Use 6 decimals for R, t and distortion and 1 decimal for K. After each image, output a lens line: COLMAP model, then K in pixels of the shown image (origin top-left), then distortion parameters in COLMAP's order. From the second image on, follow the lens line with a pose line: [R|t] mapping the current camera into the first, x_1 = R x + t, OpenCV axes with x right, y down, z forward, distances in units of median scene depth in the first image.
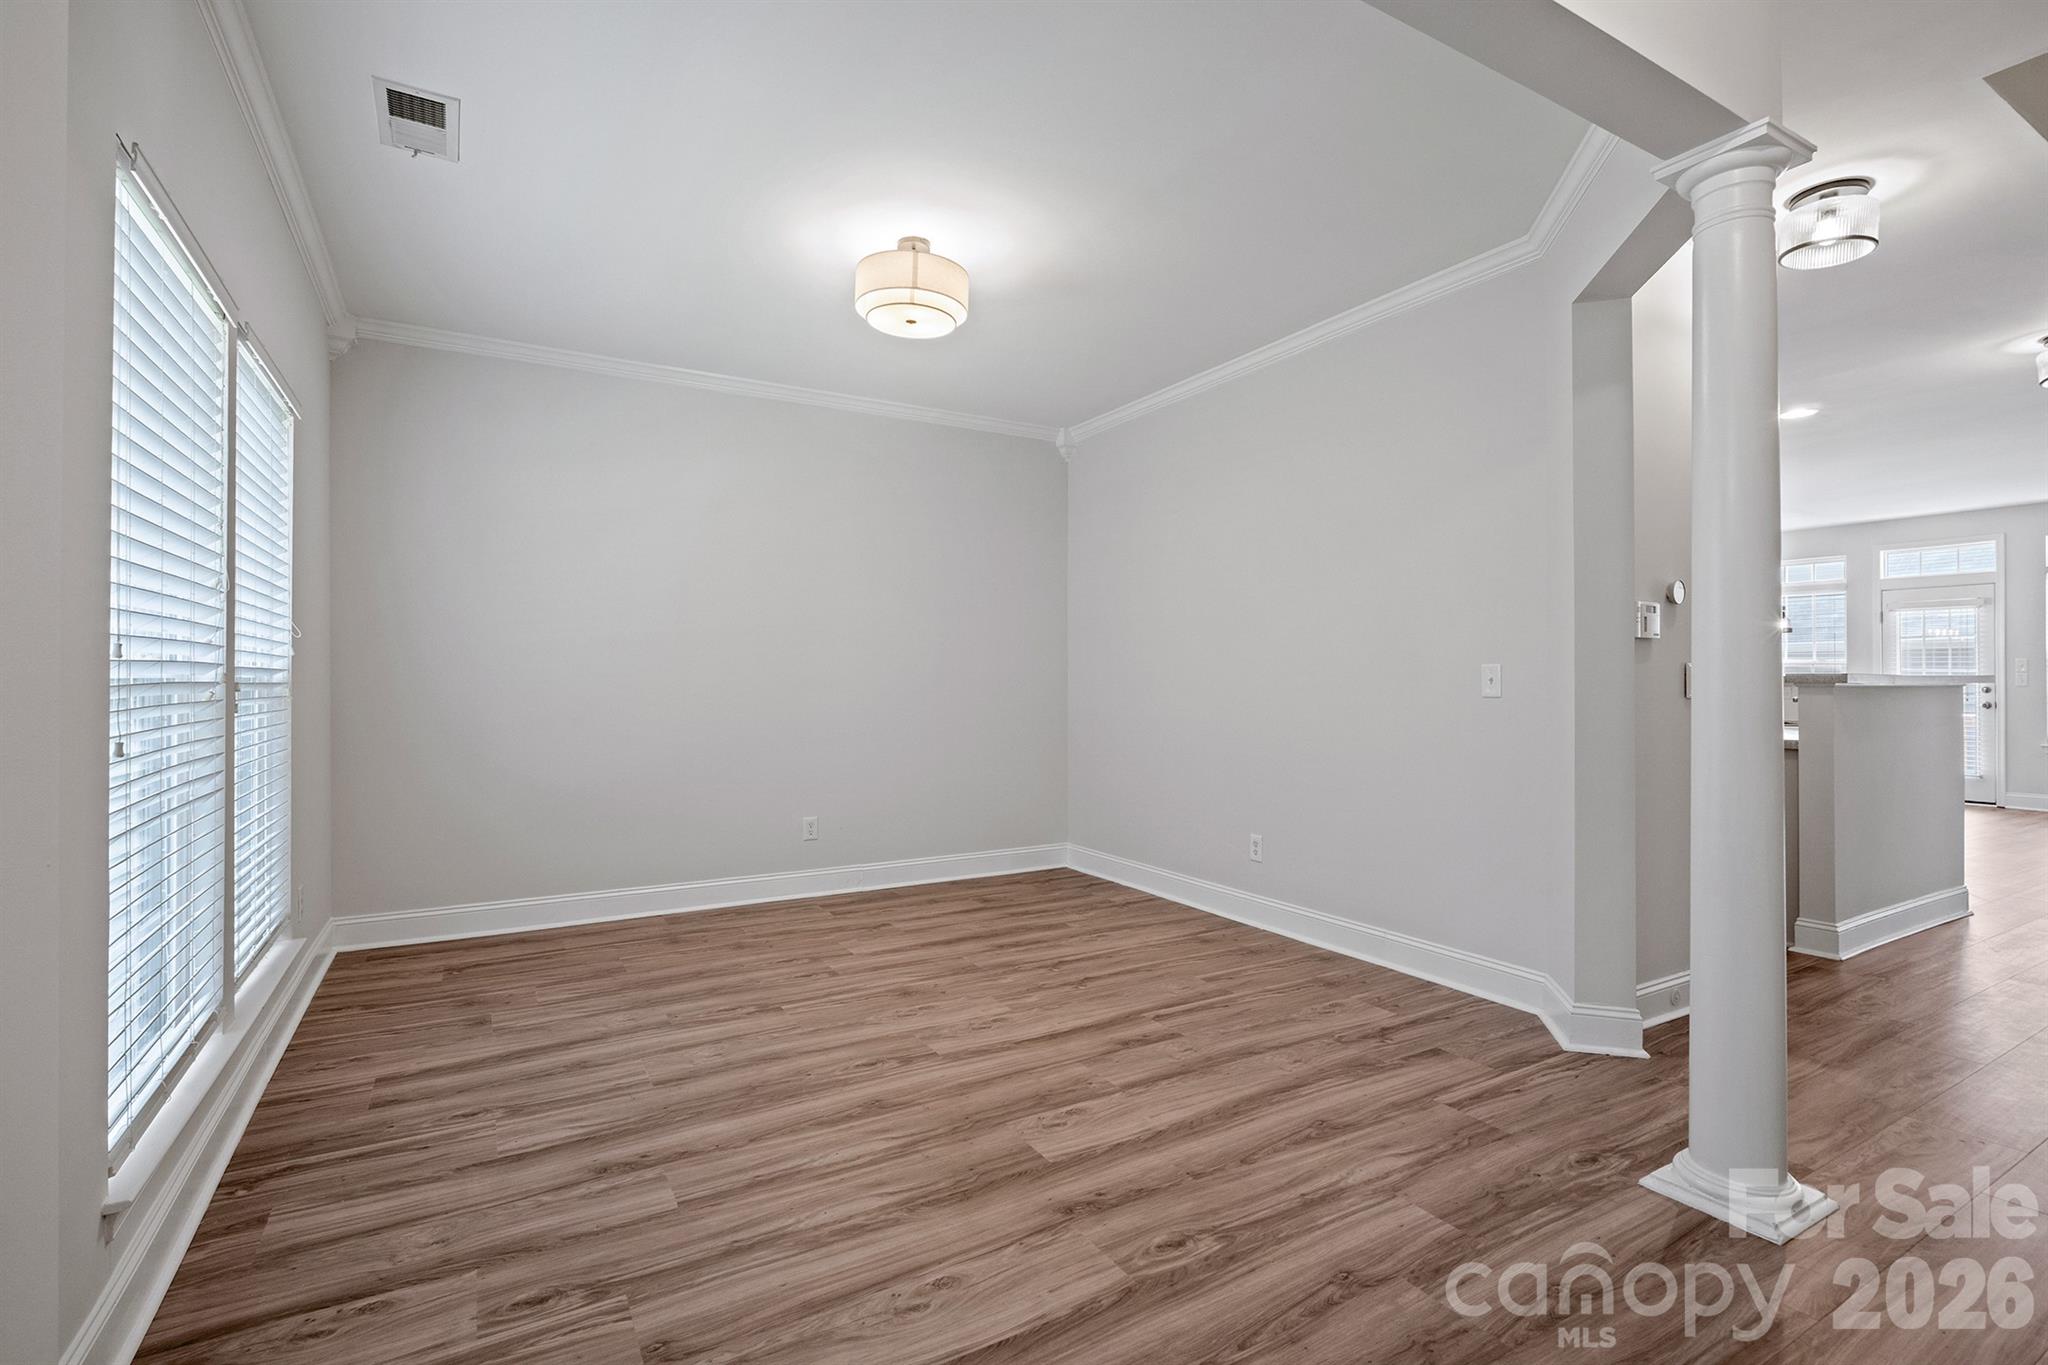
lens RADIAL K [[955.3, 0, 1008.4], [0, 955.3, 682.5], [0, 0, 1]] dist [-0.004014, 0.000413]
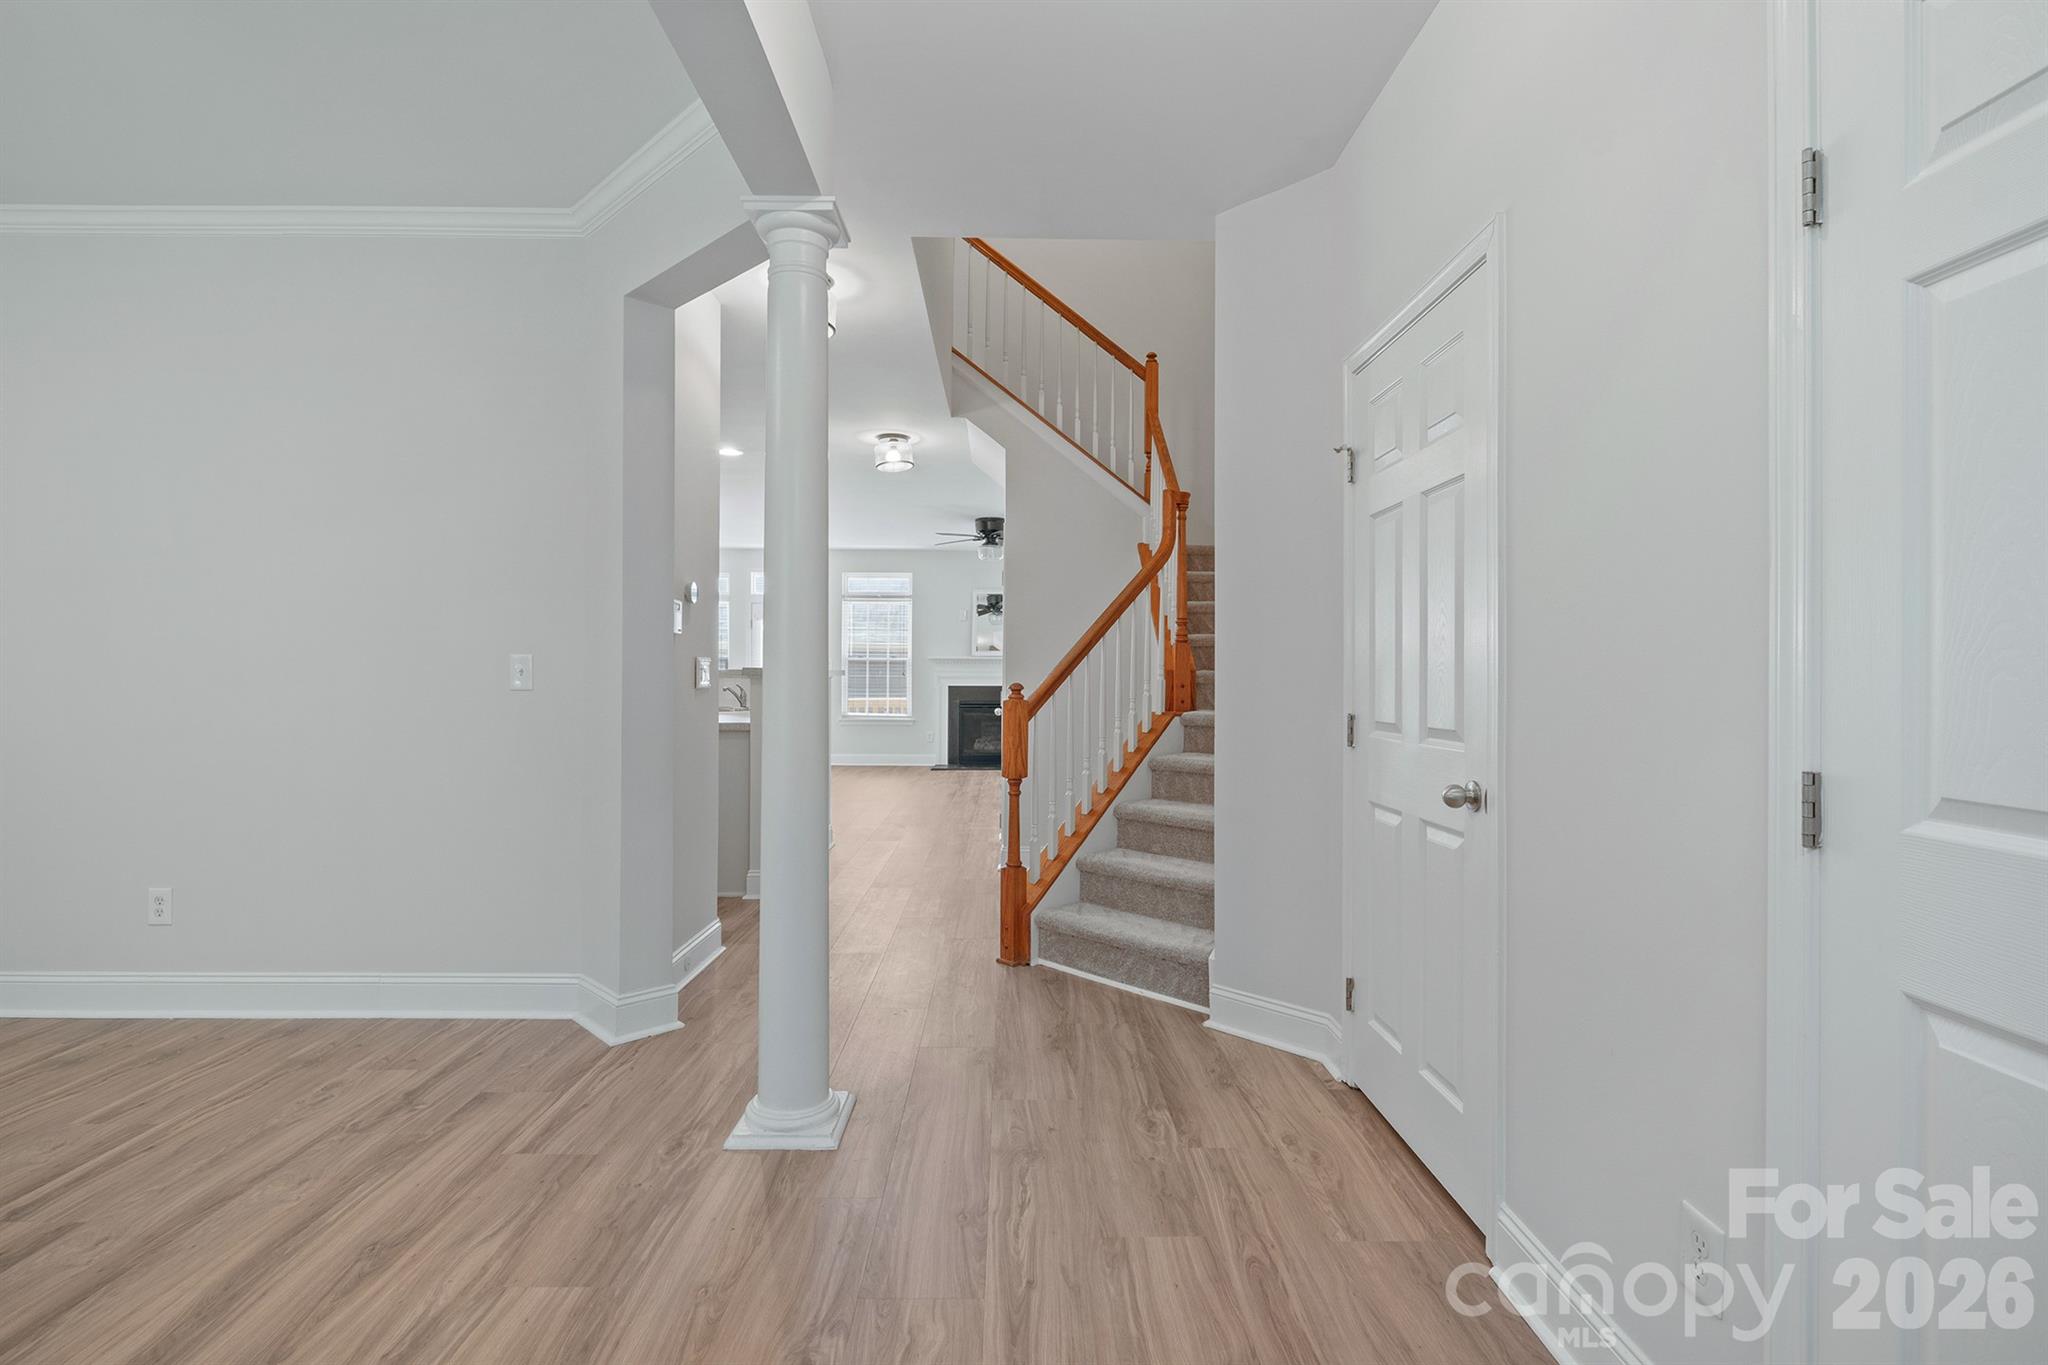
lens RADIAL K [[955.3, 0, 1040.4], [0, 955.3, 670.7], [0, 0, 1]] dist [-0.004014, 0.000413]
pose [[0.477669, 0.007415, 0.878509, -0.078595], [-0.004018, 0.999972, -0.006256, 0.000547], [-0.878531, -0.000541, 0.477686, 0.140308]]
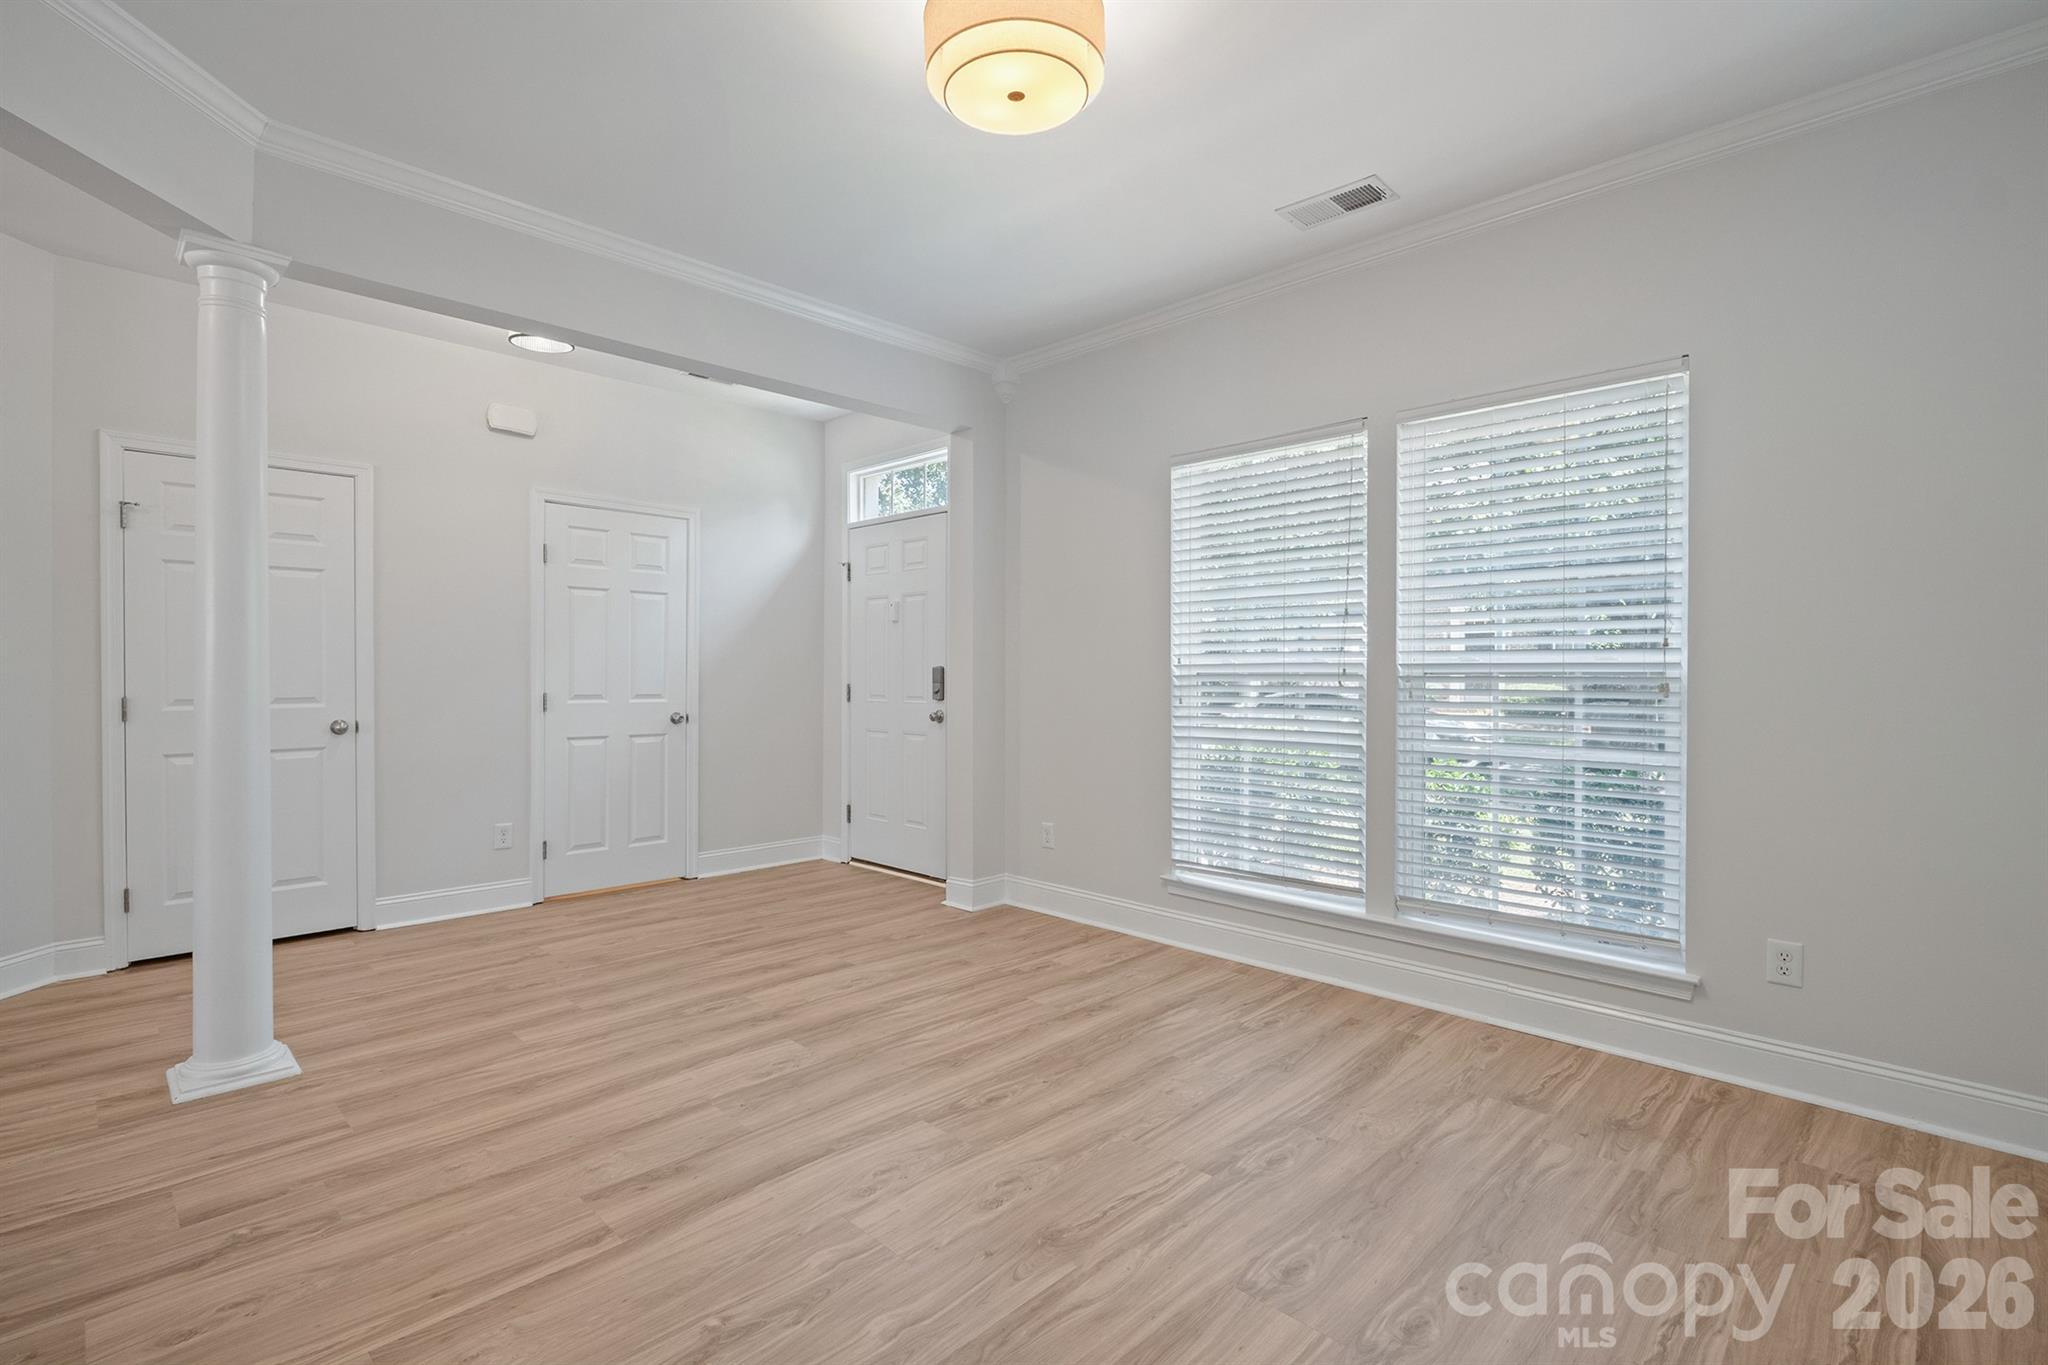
lens RADIAL K [[955.3, 0, 1025.4], [0, 955.3, 680.0], [0, 0, 1]] dist [-0.004014, 0.000413]
pose [[-0.961290, -0.000650, -0.275537, 0.073063], [-0.003539, 0.999944, 0.009988, -0.003592], [0.275515, 0.010577, -0.961239, 1.859771]]
